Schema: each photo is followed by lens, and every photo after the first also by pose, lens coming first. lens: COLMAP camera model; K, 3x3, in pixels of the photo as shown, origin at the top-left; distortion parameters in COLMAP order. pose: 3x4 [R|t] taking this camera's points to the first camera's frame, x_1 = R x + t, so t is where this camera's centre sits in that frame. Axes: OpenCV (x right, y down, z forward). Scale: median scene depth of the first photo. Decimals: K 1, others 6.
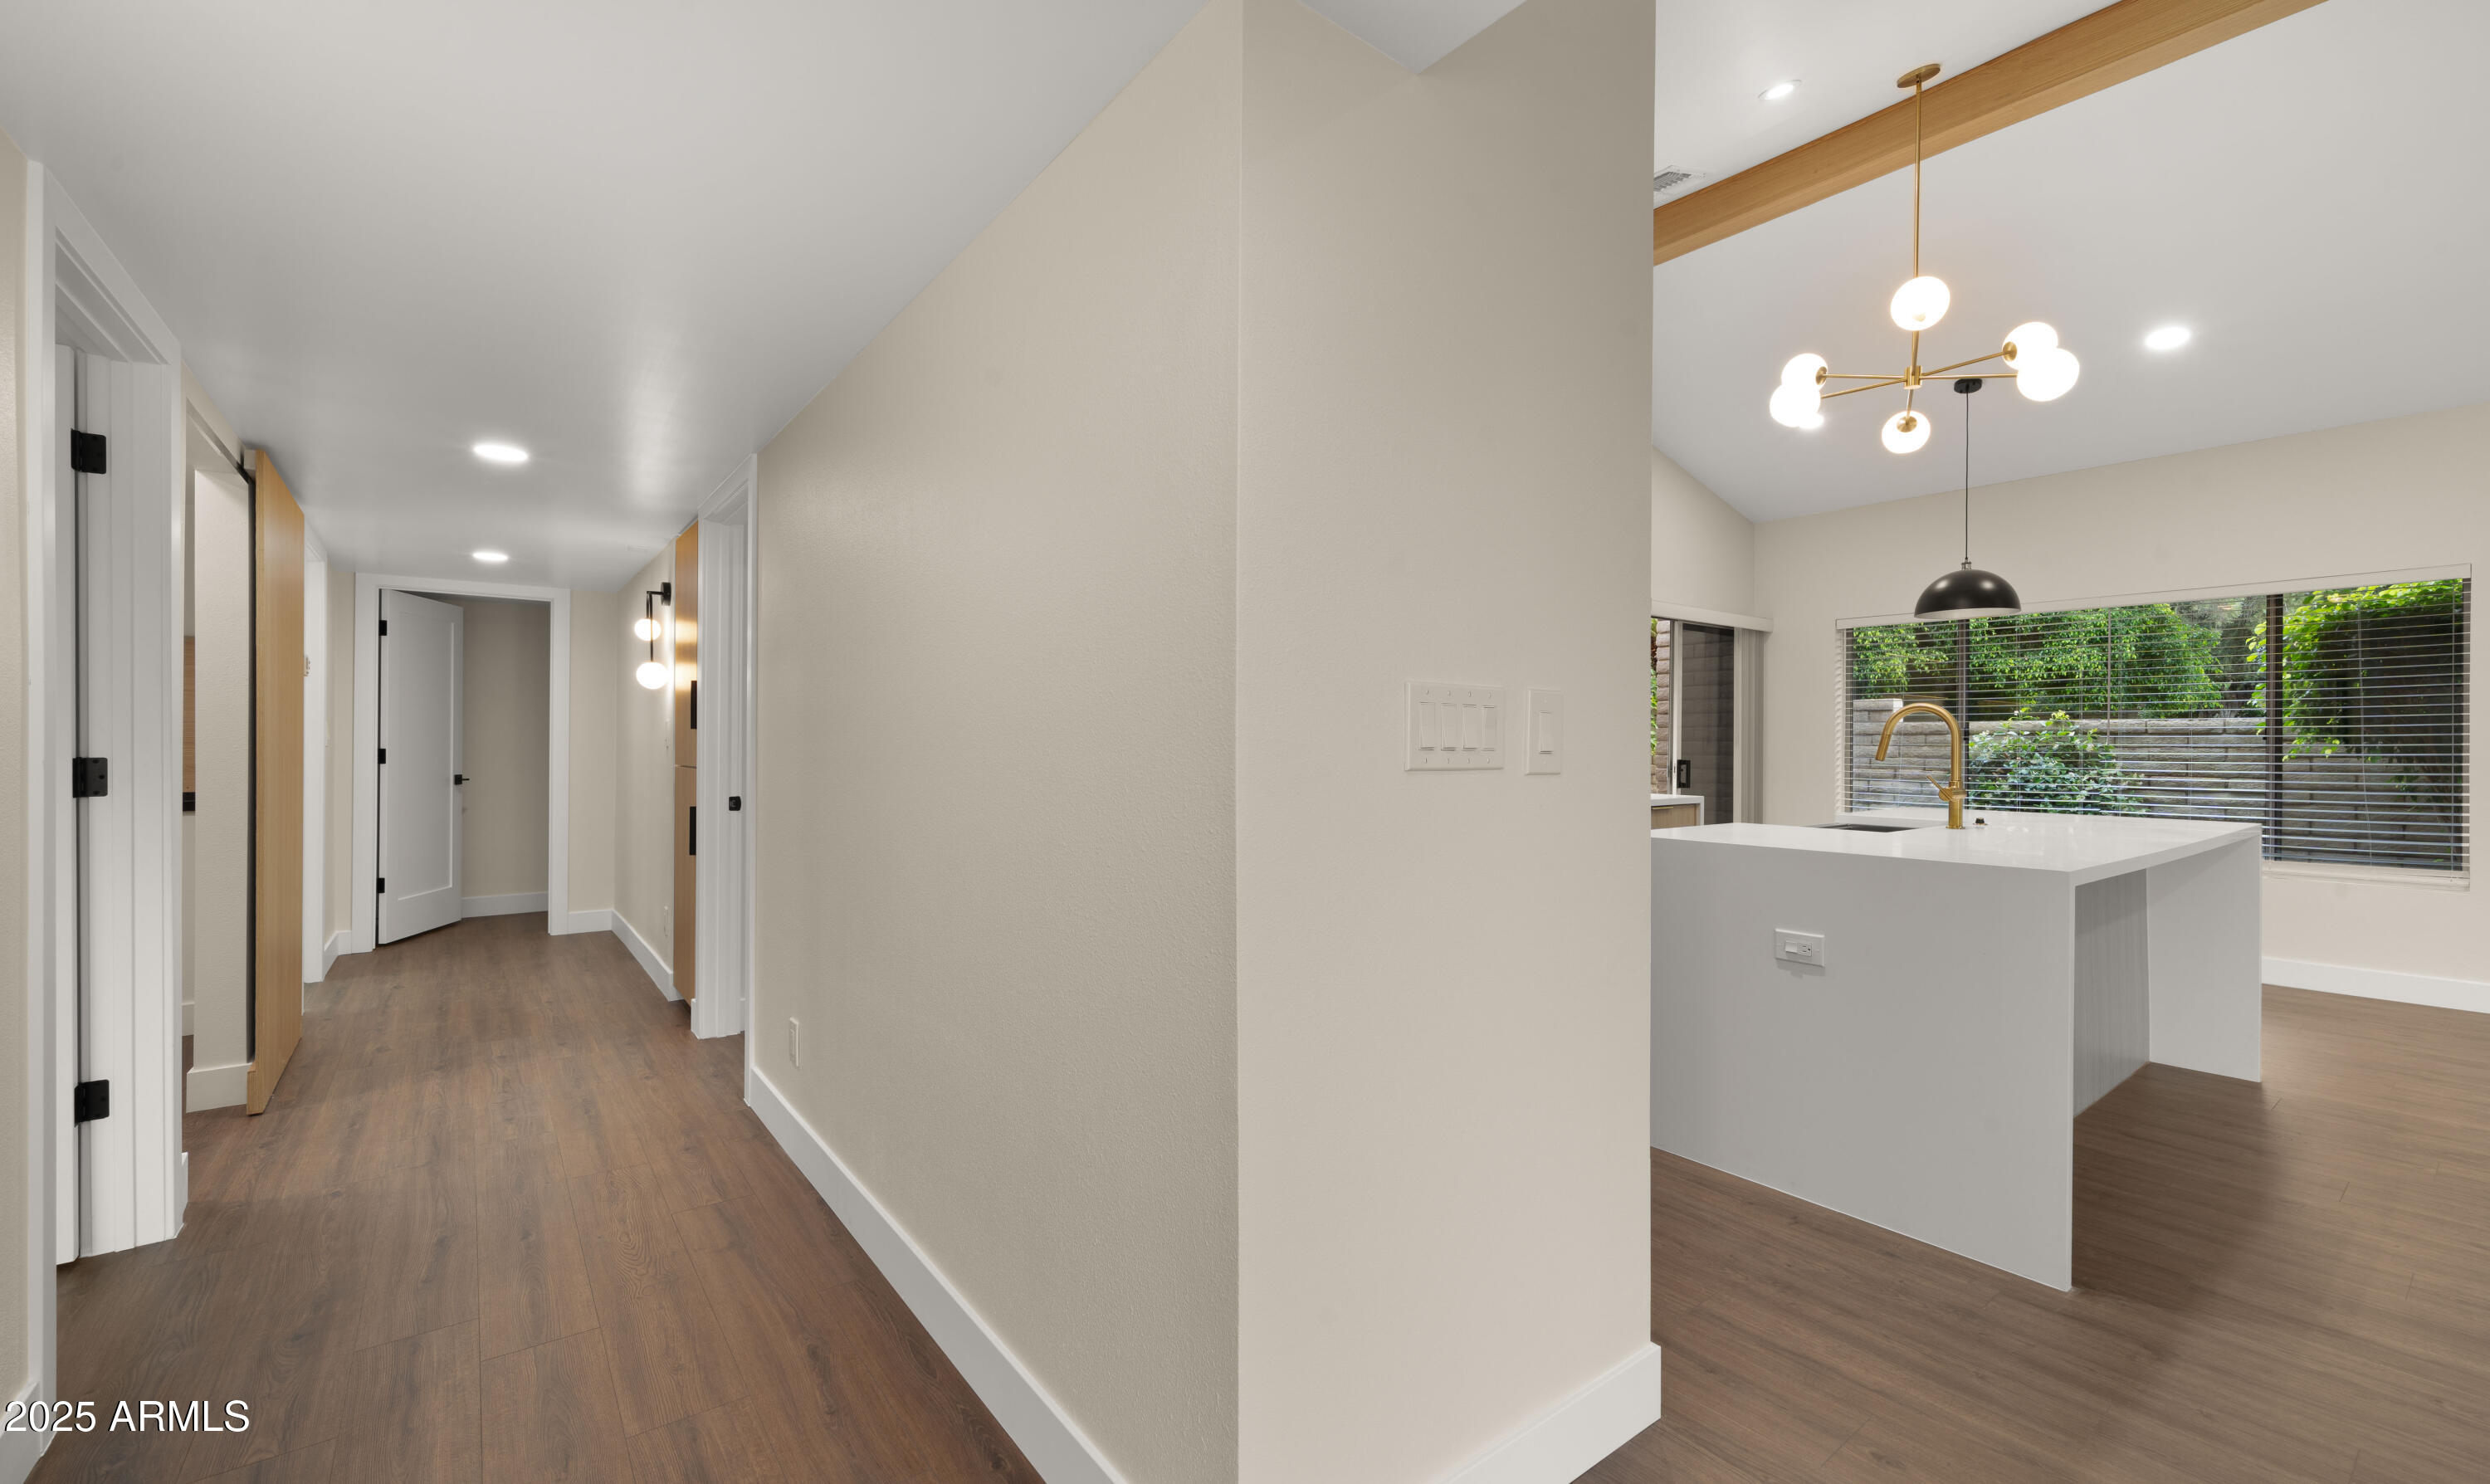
lens RADIAL K [[1011.1, 0, 1245.0], [0, 1011.1, 742.0], [0, 0, 1]] dist [0.001429, 0.000446]
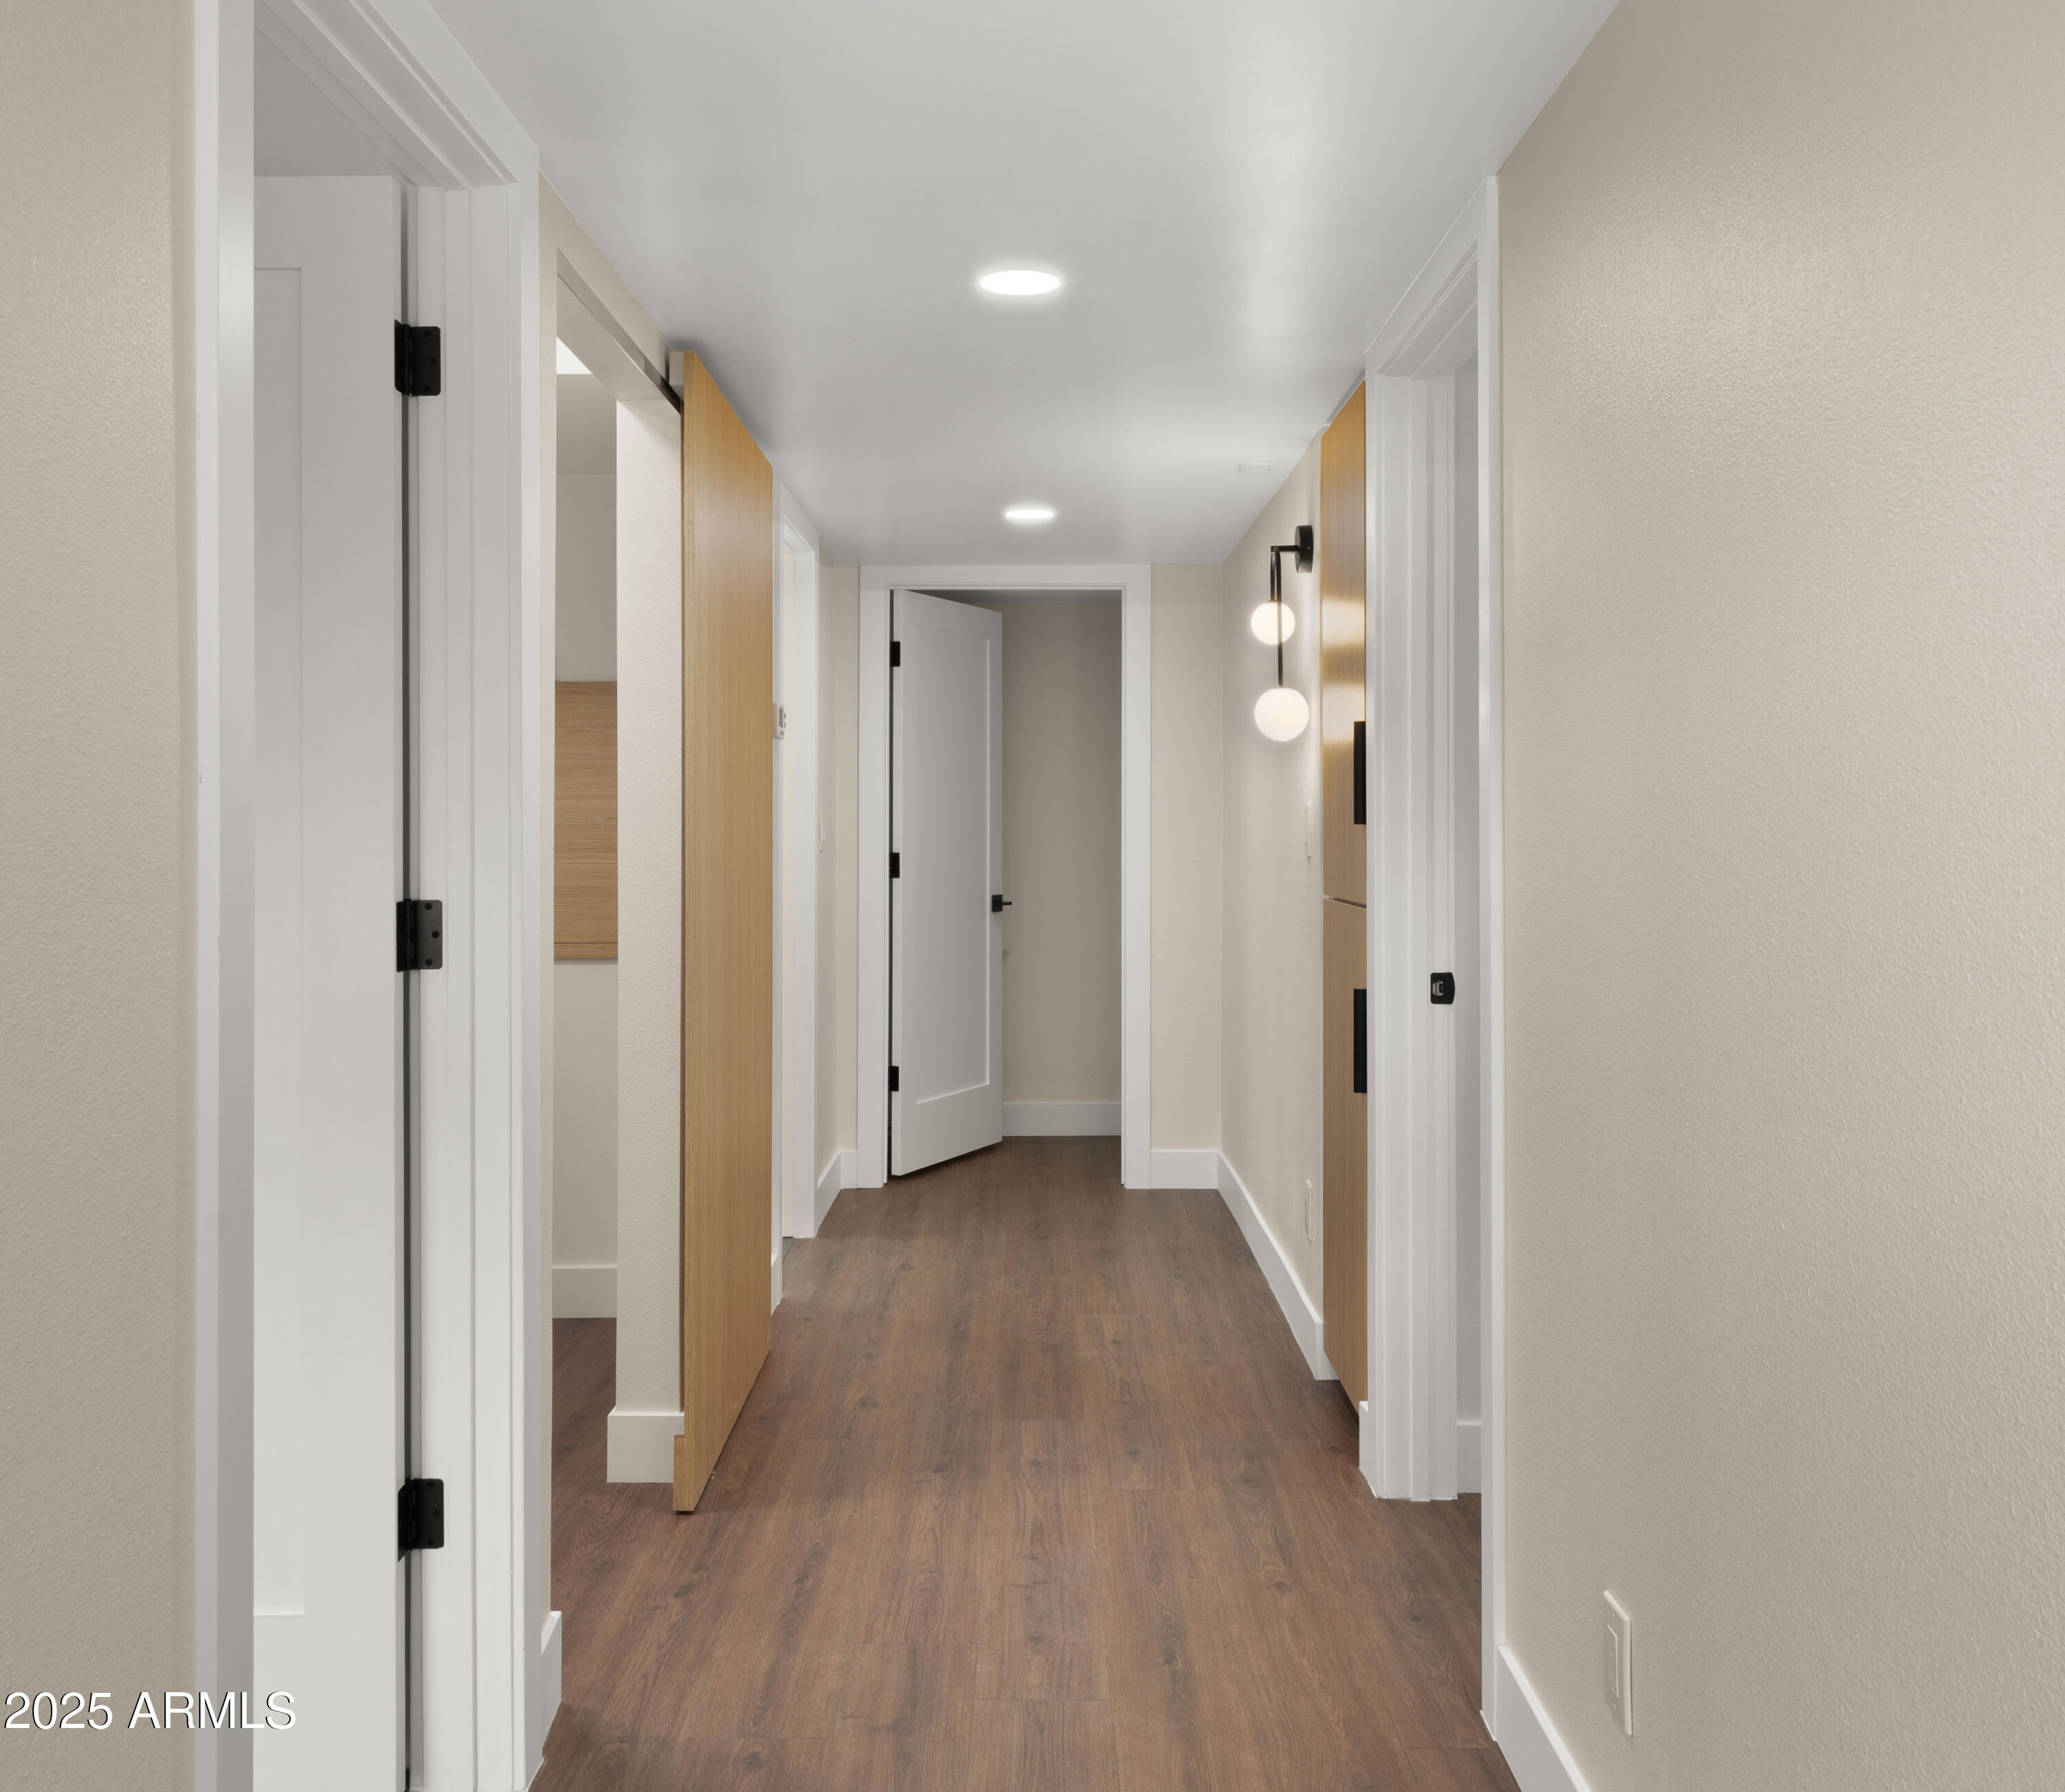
lens RADIAL K [[1954.4, 0, 1033.9], [0, 1954.4, 817.7], [0, 0, 1]] dist [-0.005929, 0.001869]
pose [[0.793275, -0.007928, -0.608812, -0.118273], [0.006221, 0.999969, -0.004916, -0.013126], [0.608832, 0.000113, 0.793299, 0.197200]]
